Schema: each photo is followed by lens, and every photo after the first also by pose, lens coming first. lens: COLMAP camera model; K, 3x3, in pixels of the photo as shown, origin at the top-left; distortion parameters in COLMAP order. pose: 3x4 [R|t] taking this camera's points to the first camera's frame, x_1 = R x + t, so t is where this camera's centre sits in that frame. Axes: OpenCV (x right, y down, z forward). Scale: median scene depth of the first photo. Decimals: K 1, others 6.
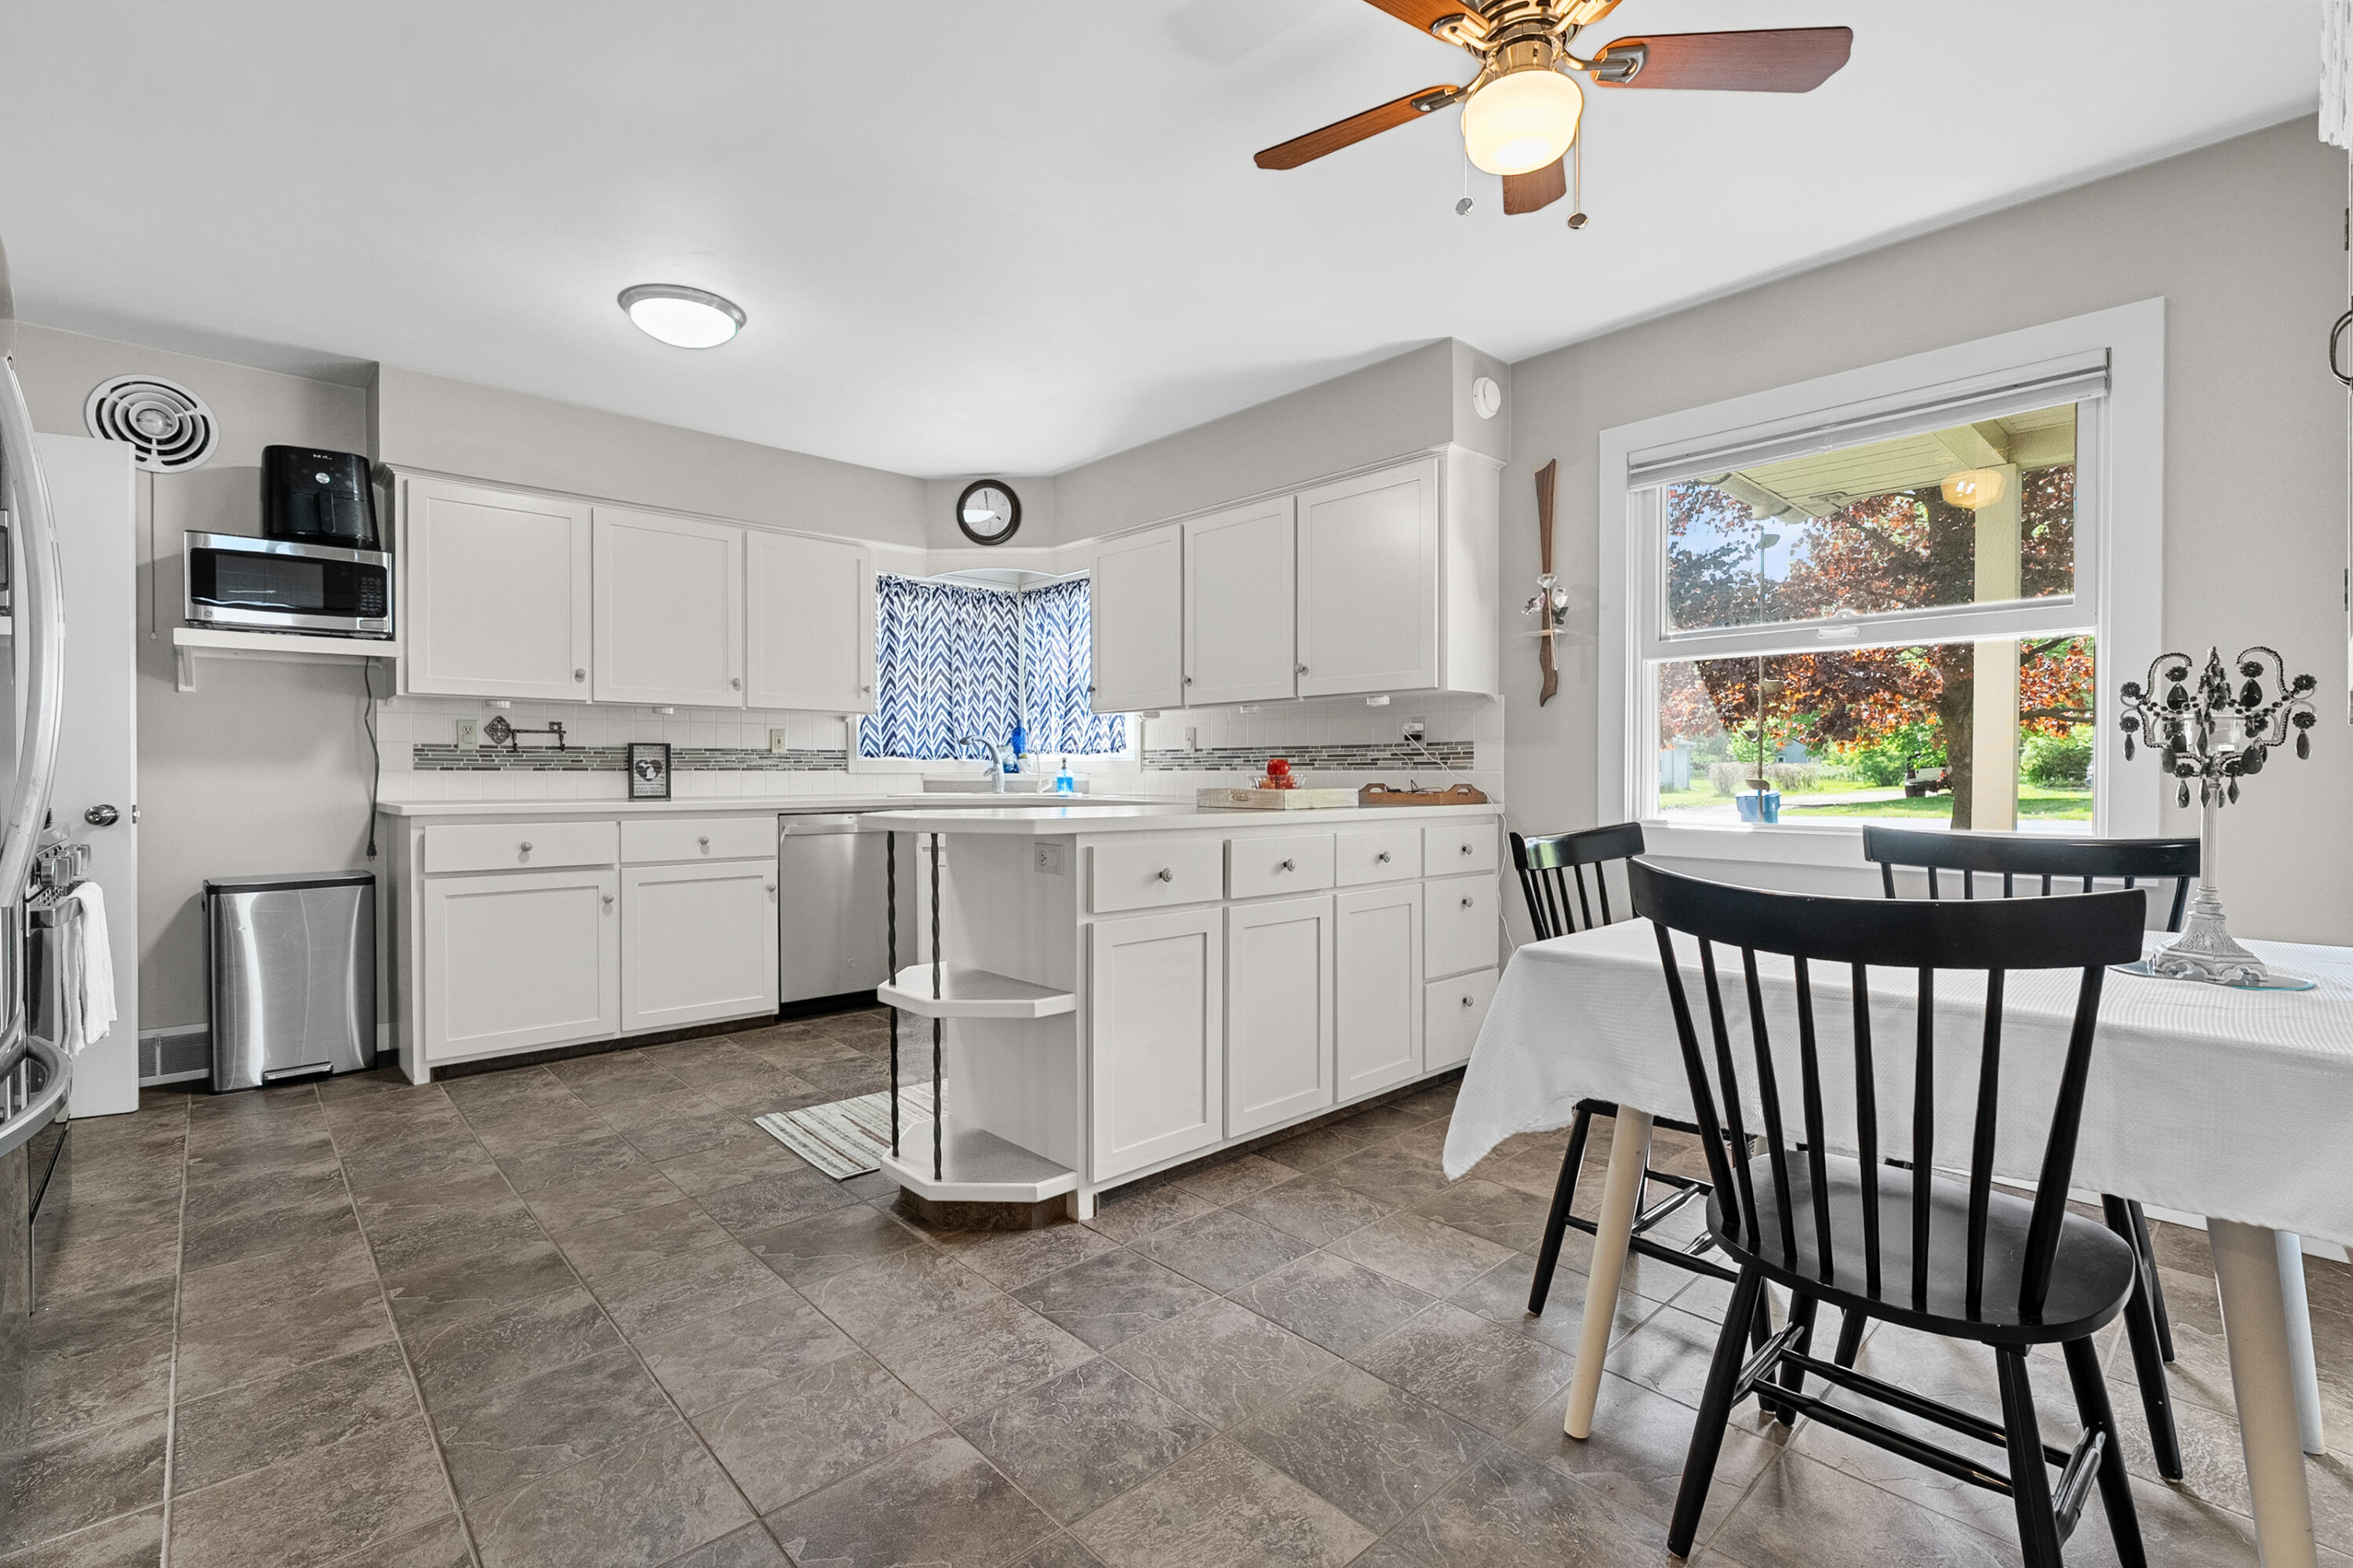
lens RADIAL K [[1068.0, 0, 1176.5], [0, 1068.0, 784.0], [0, 0, 1]] dist [-0.002448, -0.000572]
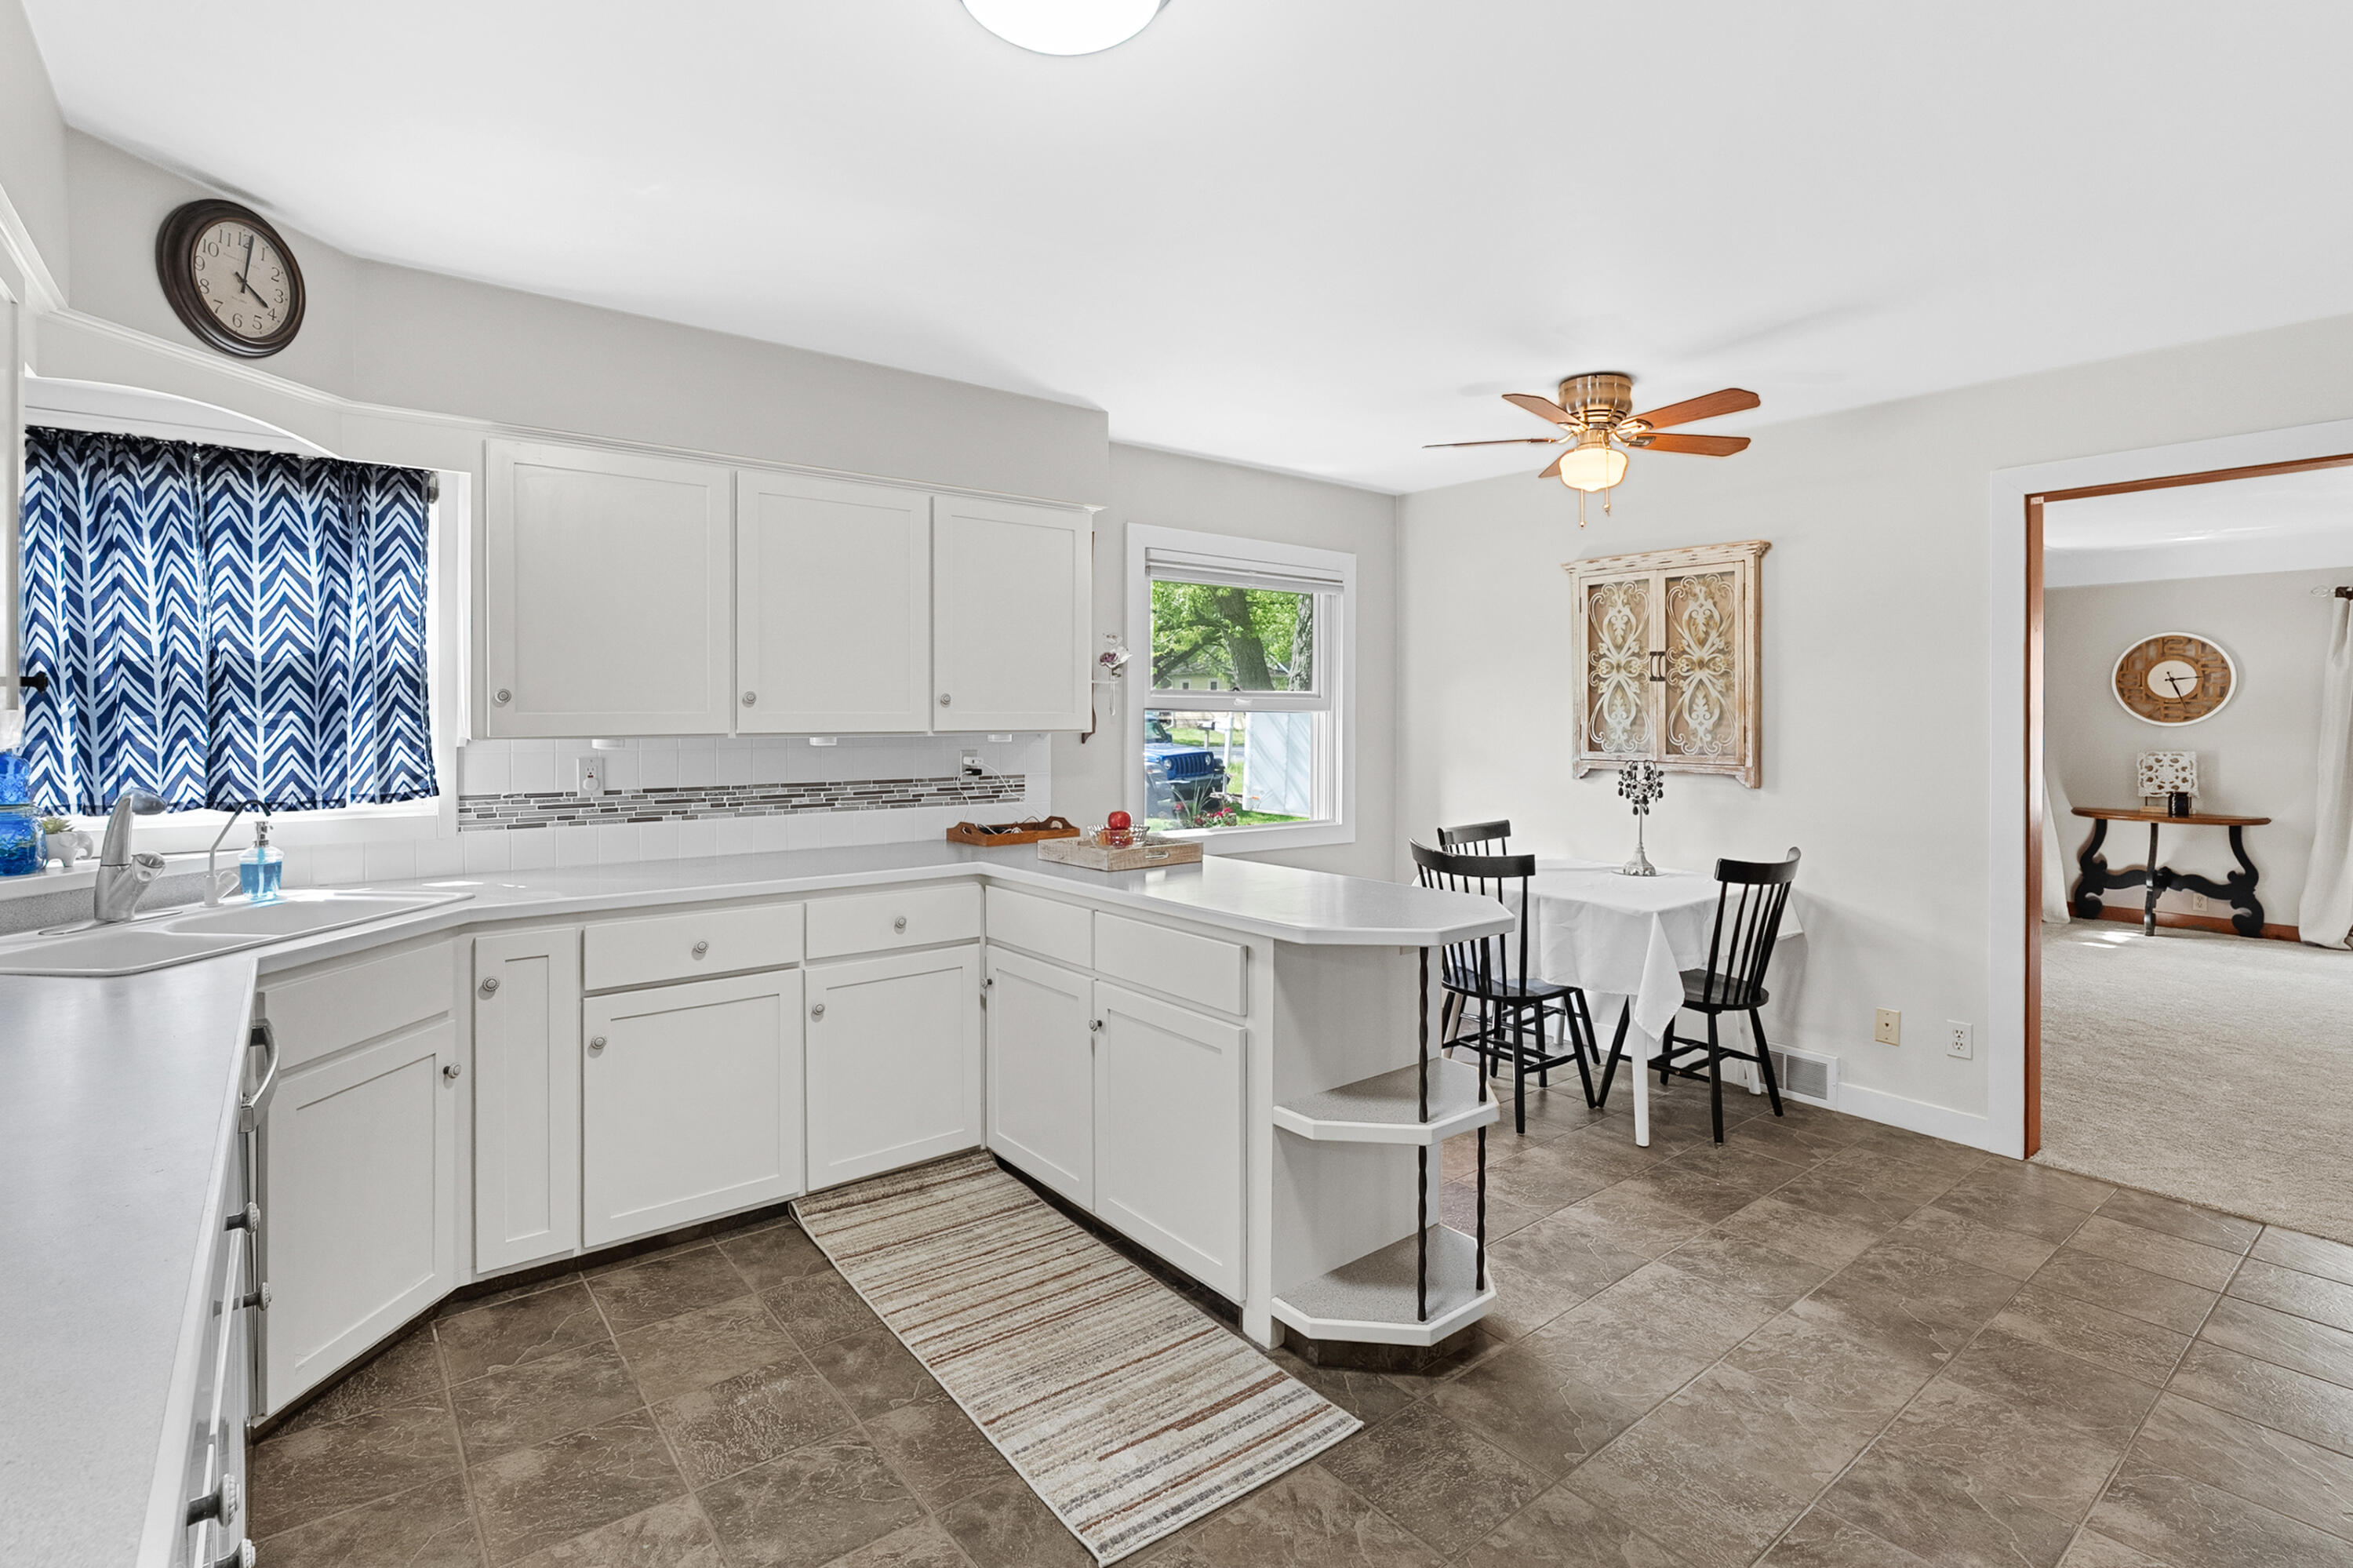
lens RADIAL K [[1108.0, 0, 1171.5], [0, 1108.0, 717.8], [0, 0, 1]] dist [-0.002064, -0.000427]
pose [[0.069478, -0.001872, 0.997582, -0.668748], [0.007477, 0.999971, 0.001356, -0.080363], [-0.997555, 0.007365, 0.069490, 0.650325]]
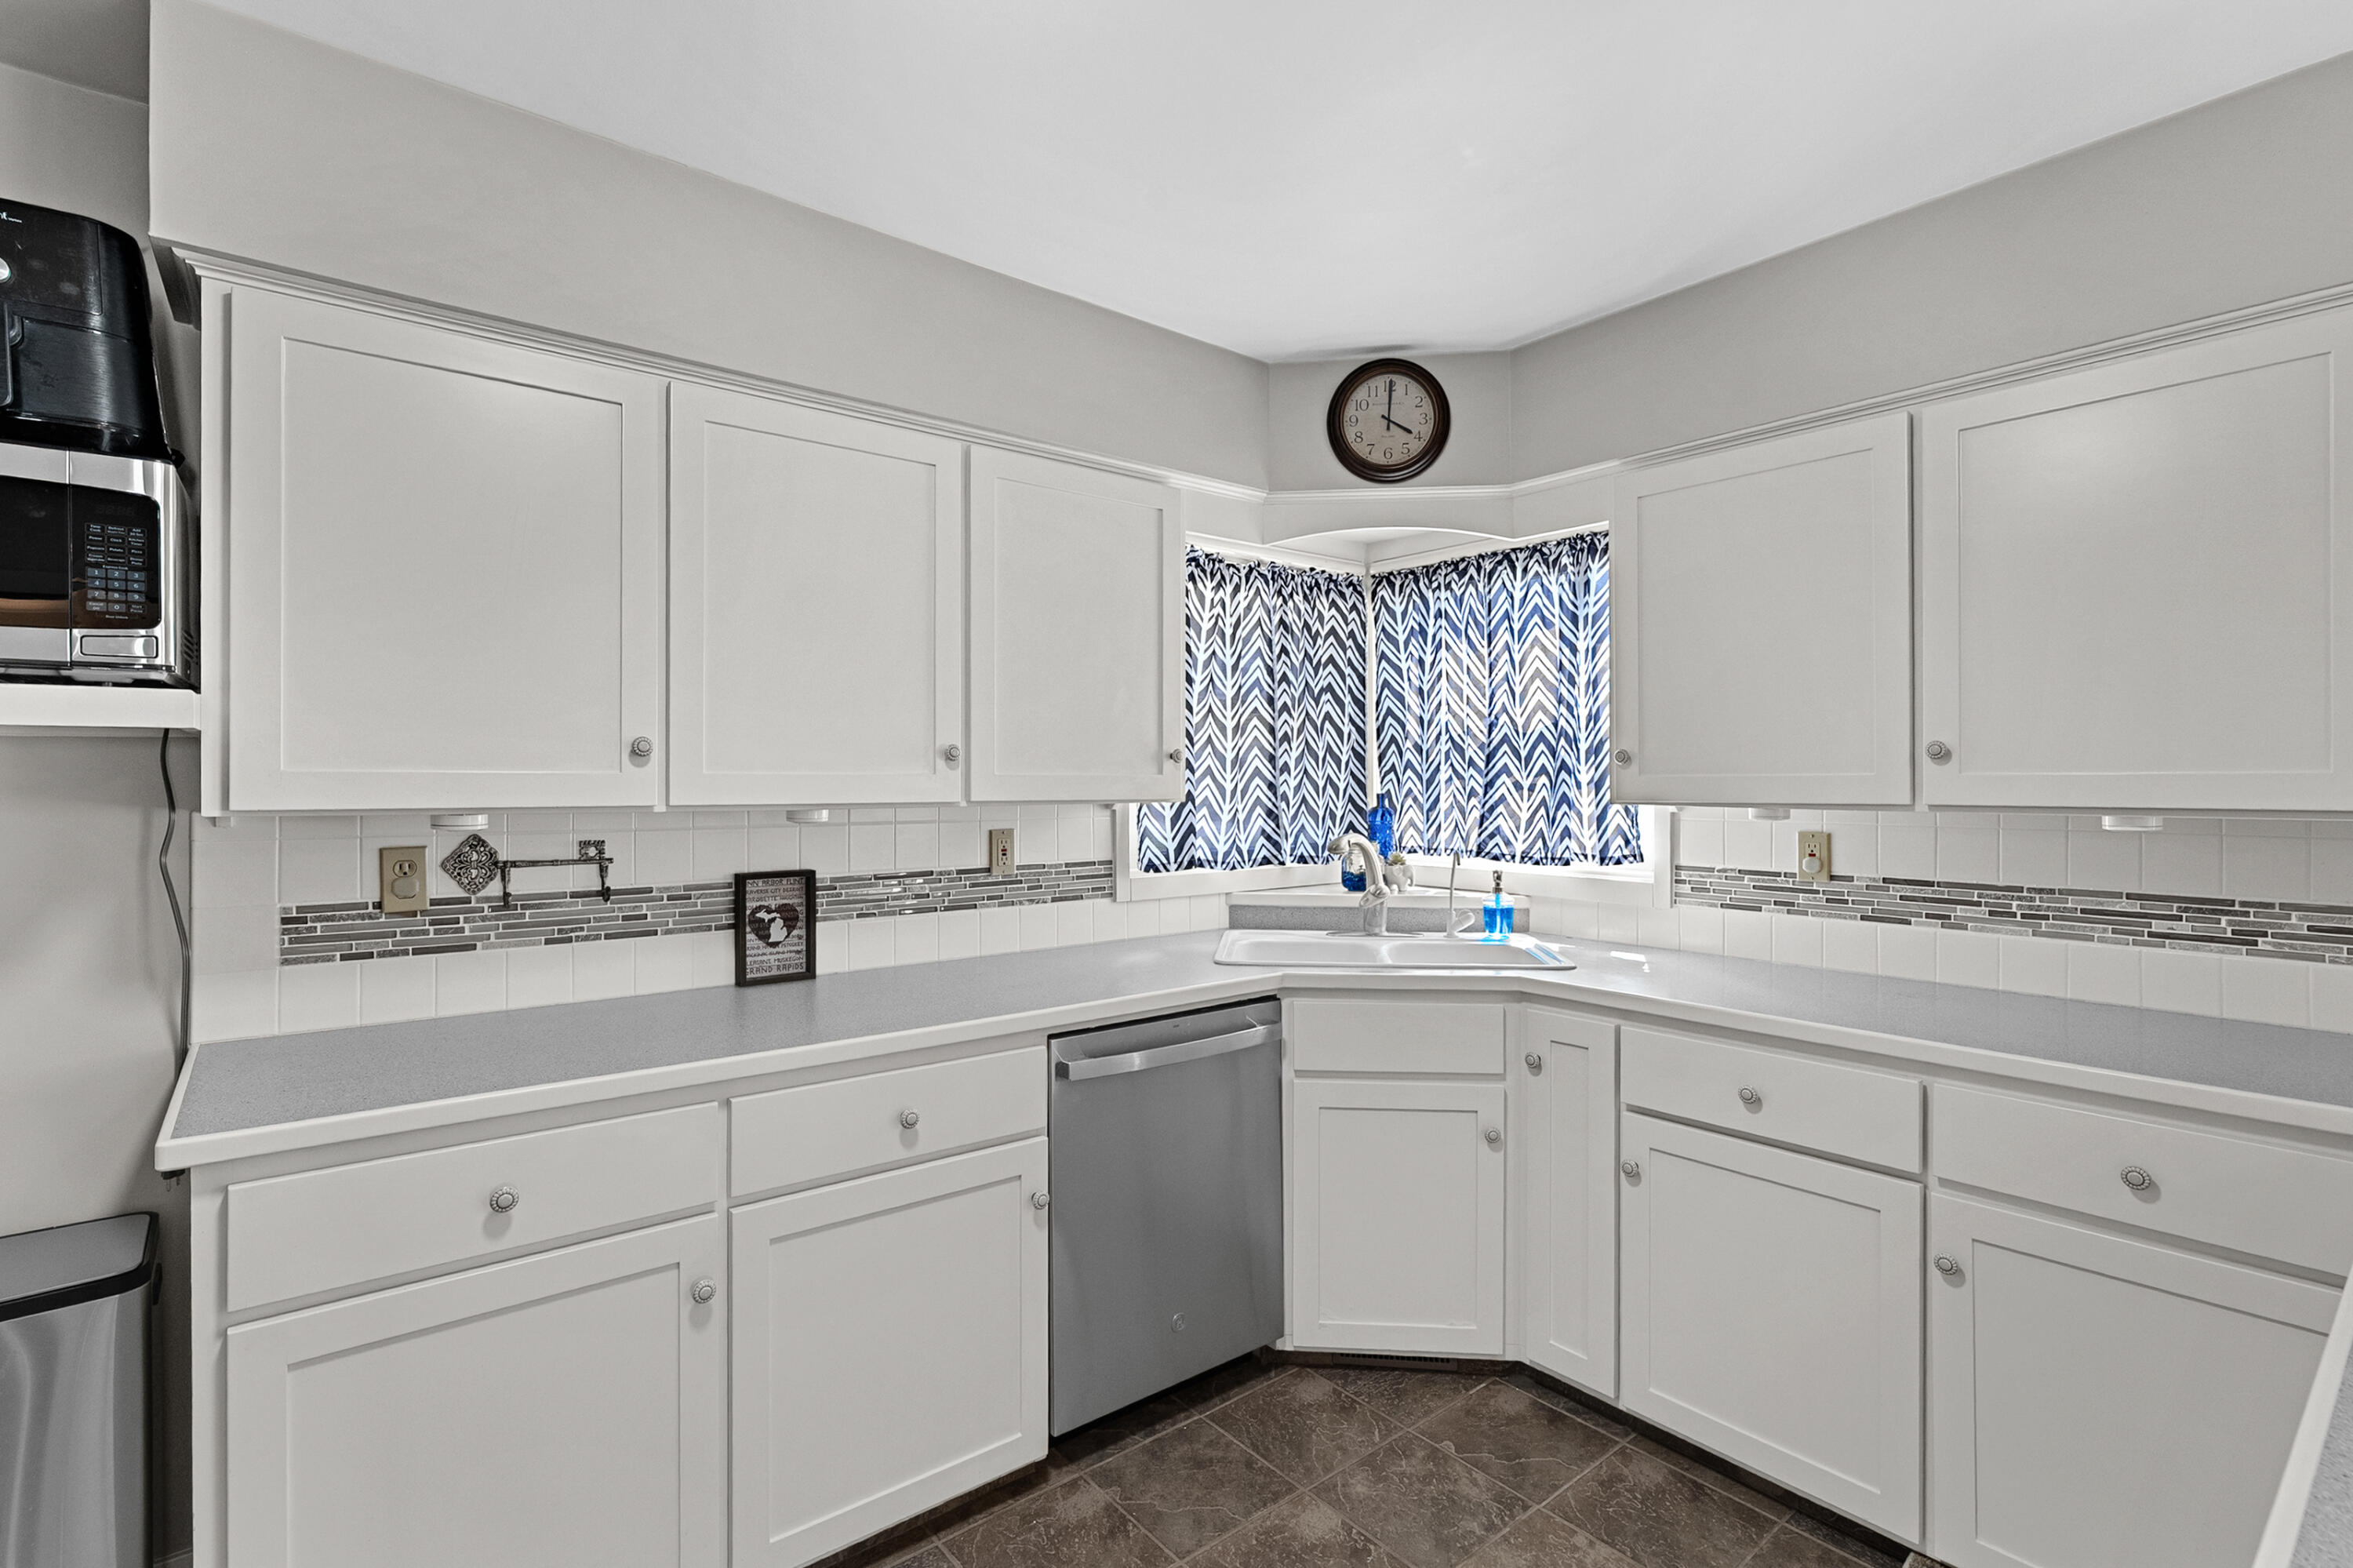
lens RADIAL K [[1096.6, 0, 1181.9], [0, 1096.6, 782.5], [0, 0, 1]] dist [-0.000541, 0.000443]
pose [[0.998283, 0.000155, -0.058573, -0.273690], [-0.000522, 0.999980, -0.006247, -0.077854], [0.058571, 0.006267, 0.998264, 0.497237]]
